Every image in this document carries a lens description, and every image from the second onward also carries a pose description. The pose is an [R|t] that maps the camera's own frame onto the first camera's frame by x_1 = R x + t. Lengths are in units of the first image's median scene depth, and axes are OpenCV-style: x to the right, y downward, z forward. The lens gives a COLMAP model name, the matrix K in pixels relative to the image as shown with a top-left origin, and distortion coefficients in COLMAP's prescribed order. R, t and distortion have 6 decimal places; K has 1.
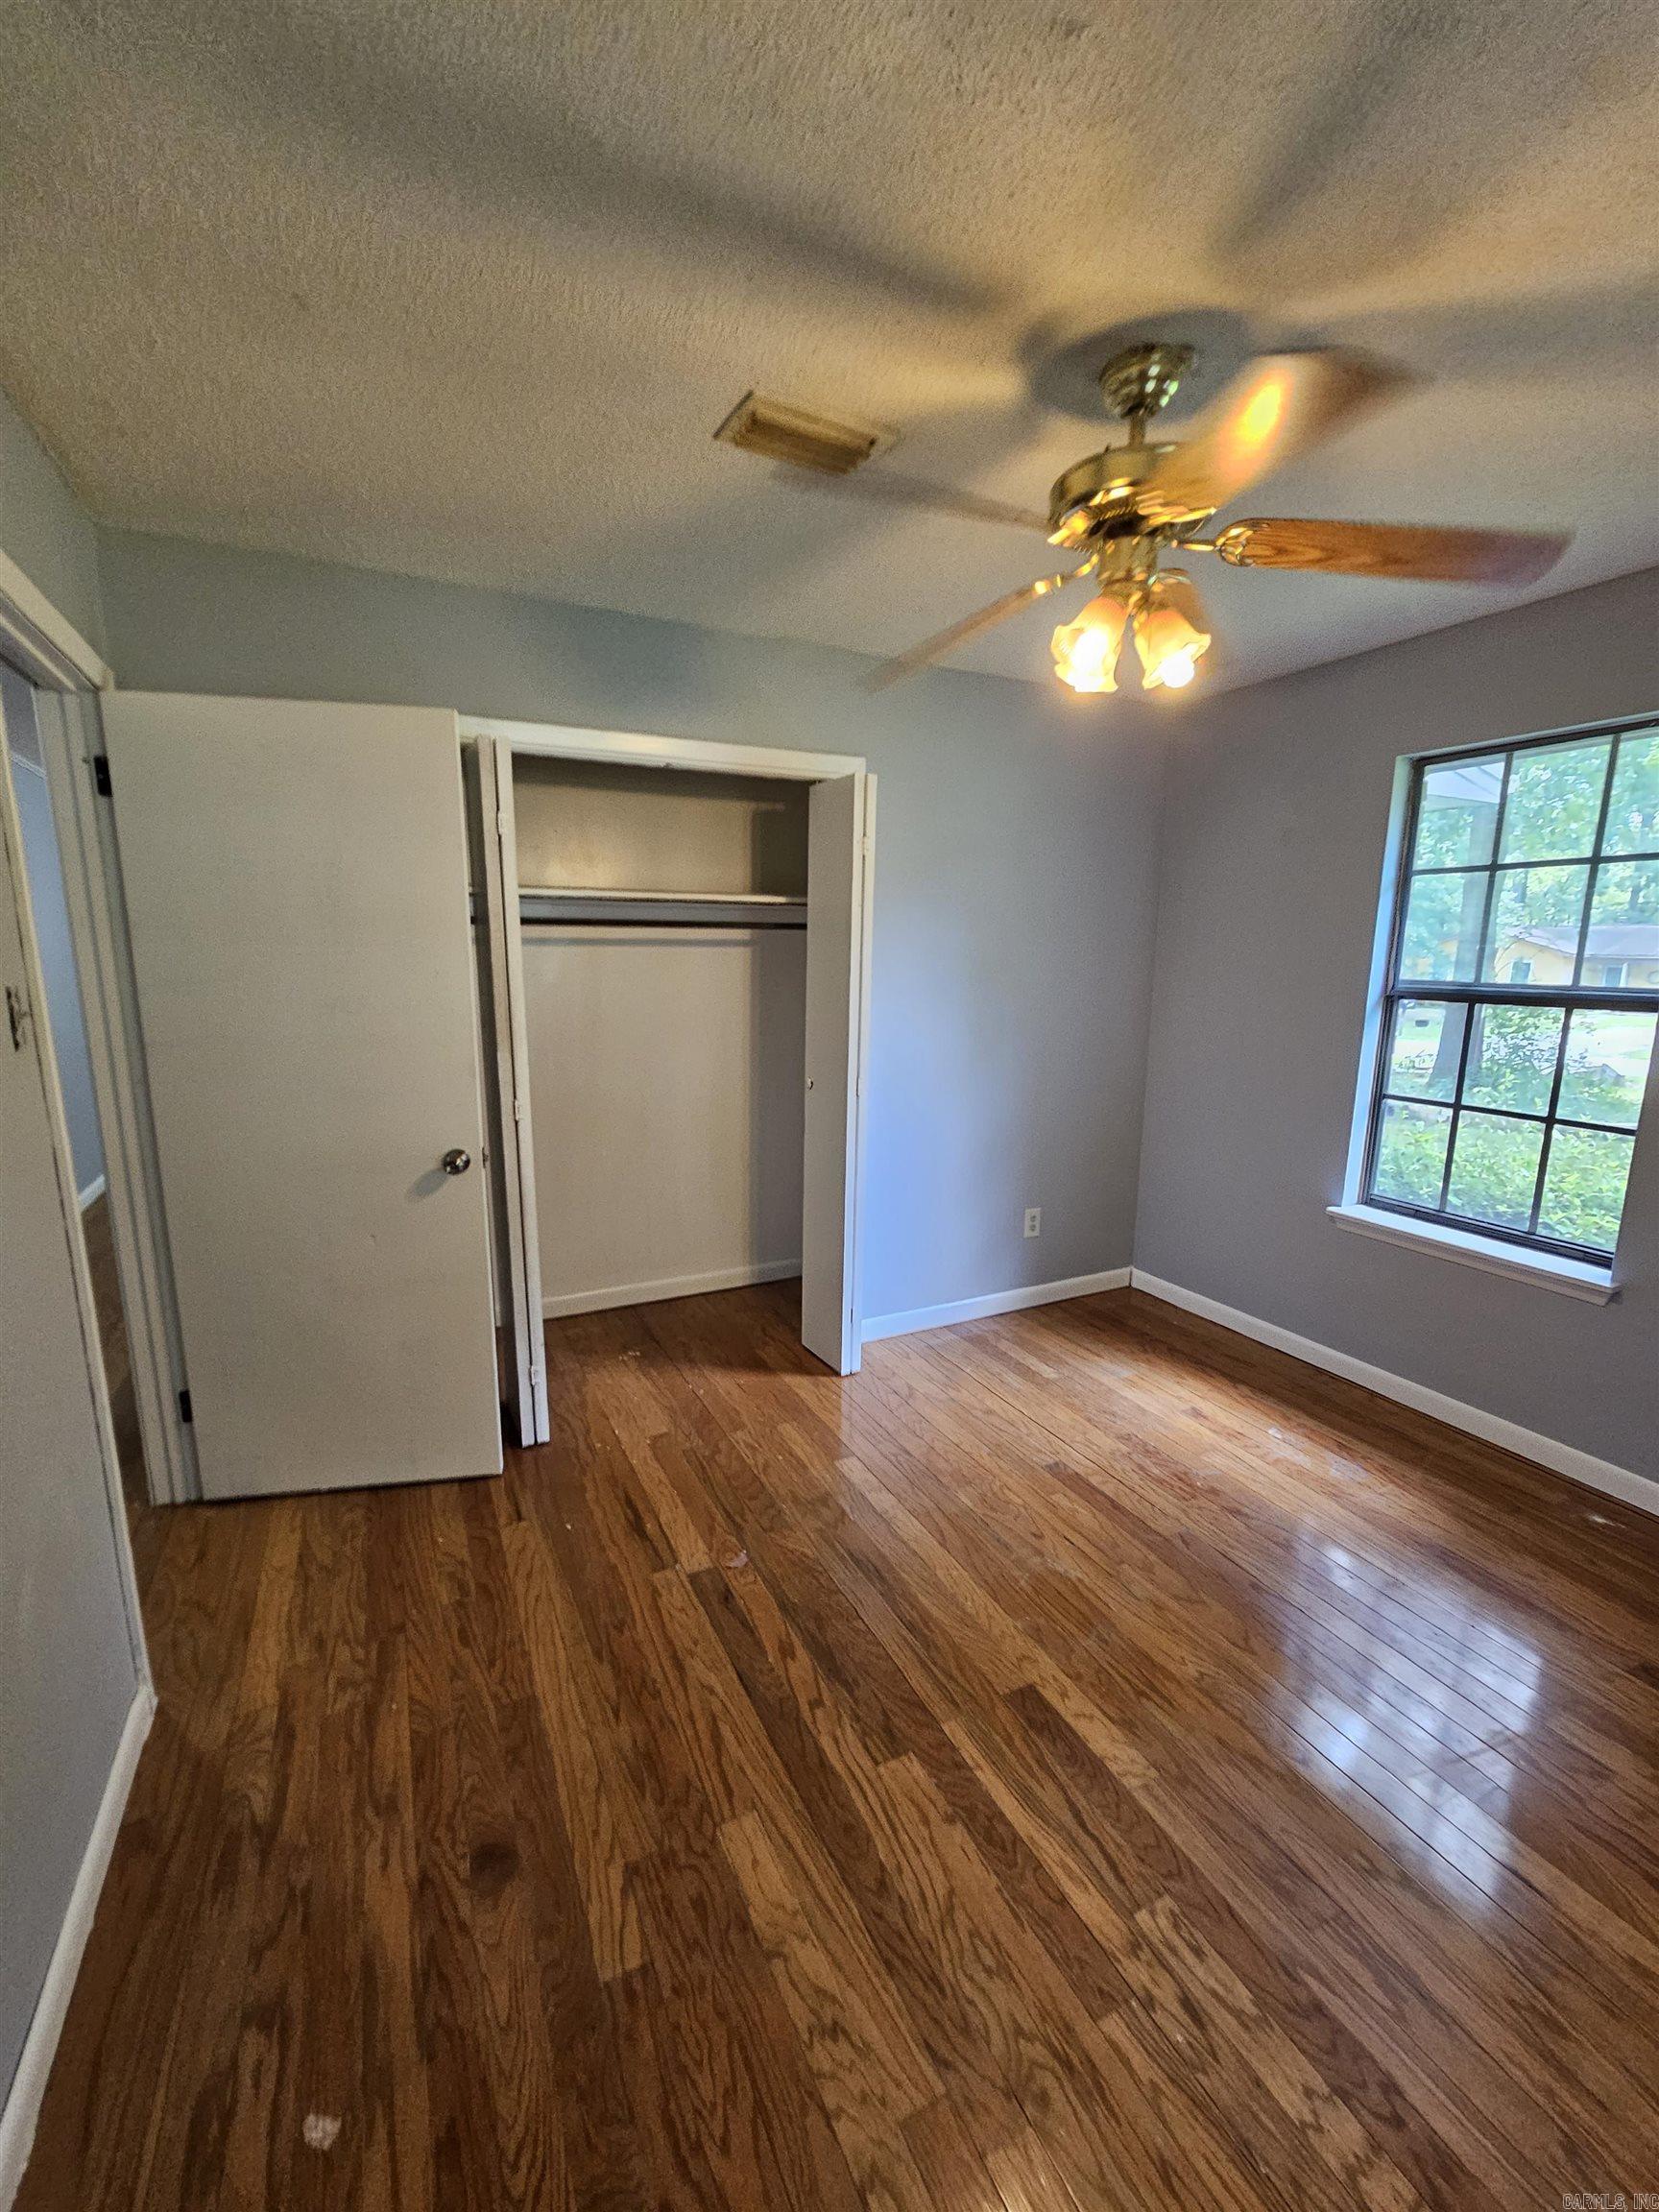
lens RADIAL K [[908.3, 0, 835.1], [0, 908.3, 1116.0], [0, 0, 1]] dist [-0.002557, 0.002466]
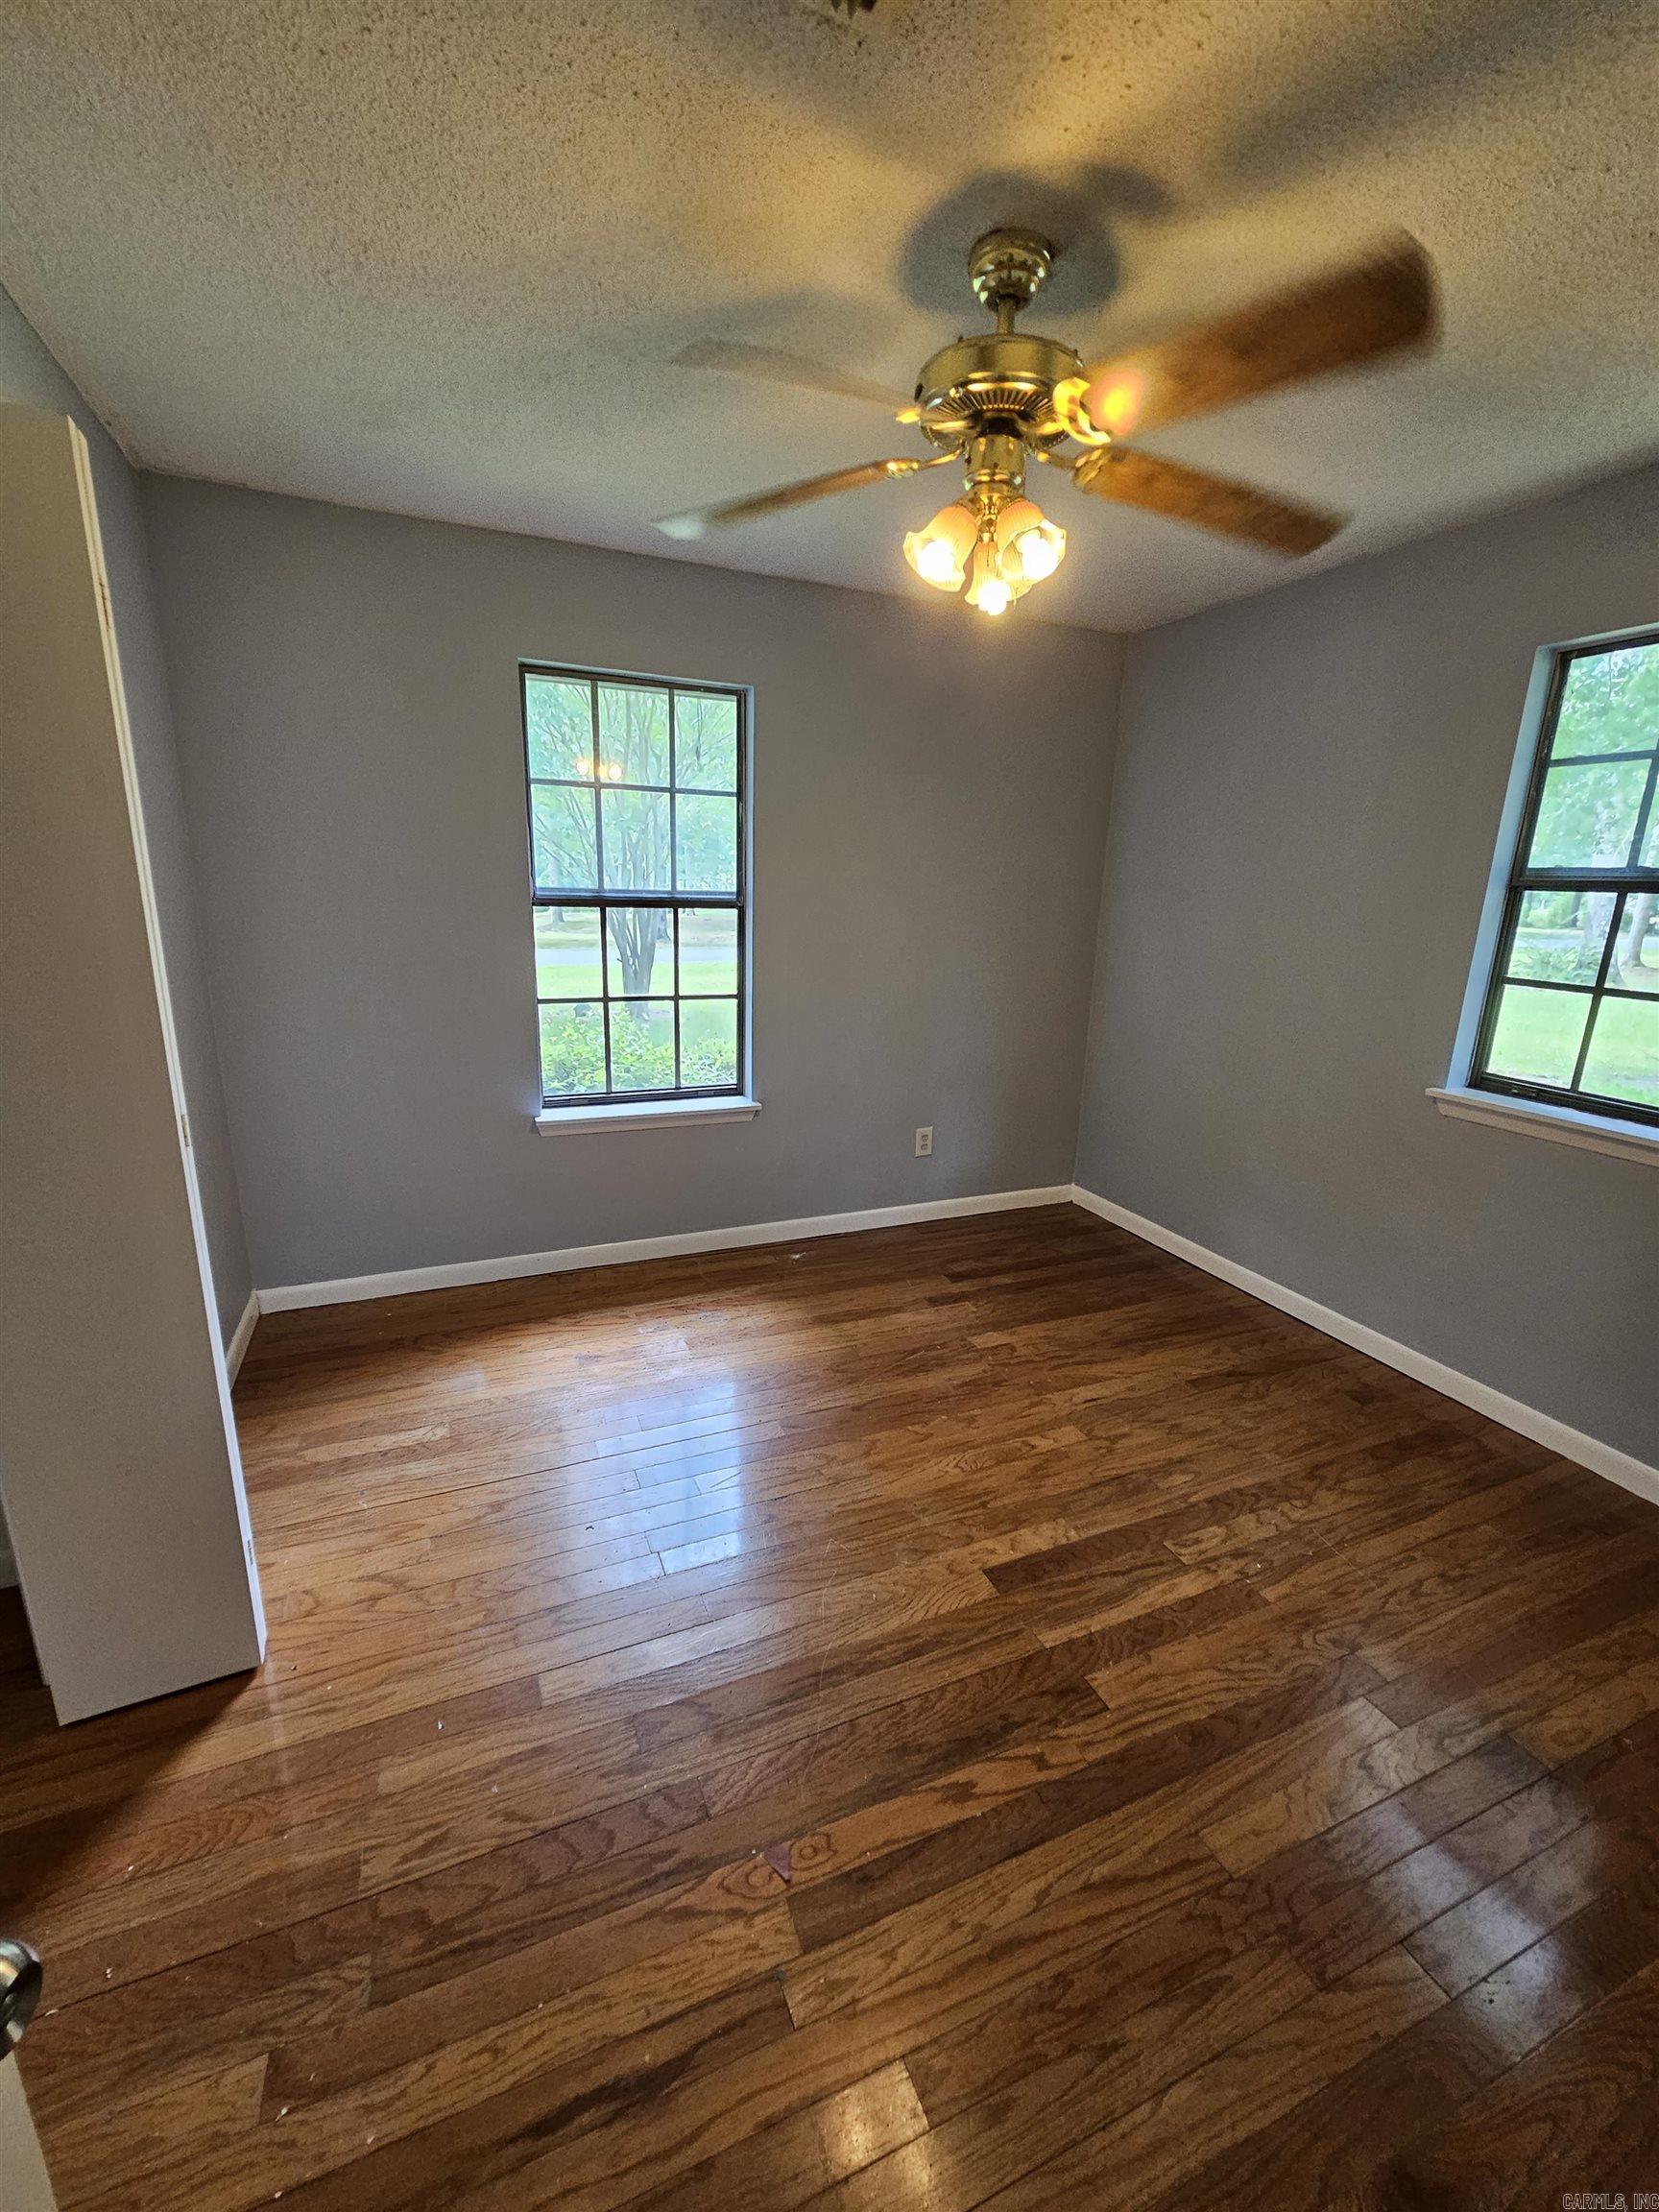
lens RADIAL K [[910.2, 0, 829.5], [0, 910.2, 1106.0], [0, 0, 1]] dist [-0.001666, 0.000105]
pose [[0.063007, -0.247184, 0.966918, -0.659507], [0.148770, 0.960344, 0.235810, -0.165919], [-0.986862, 0.128991, 0.097282, 0.960137]]
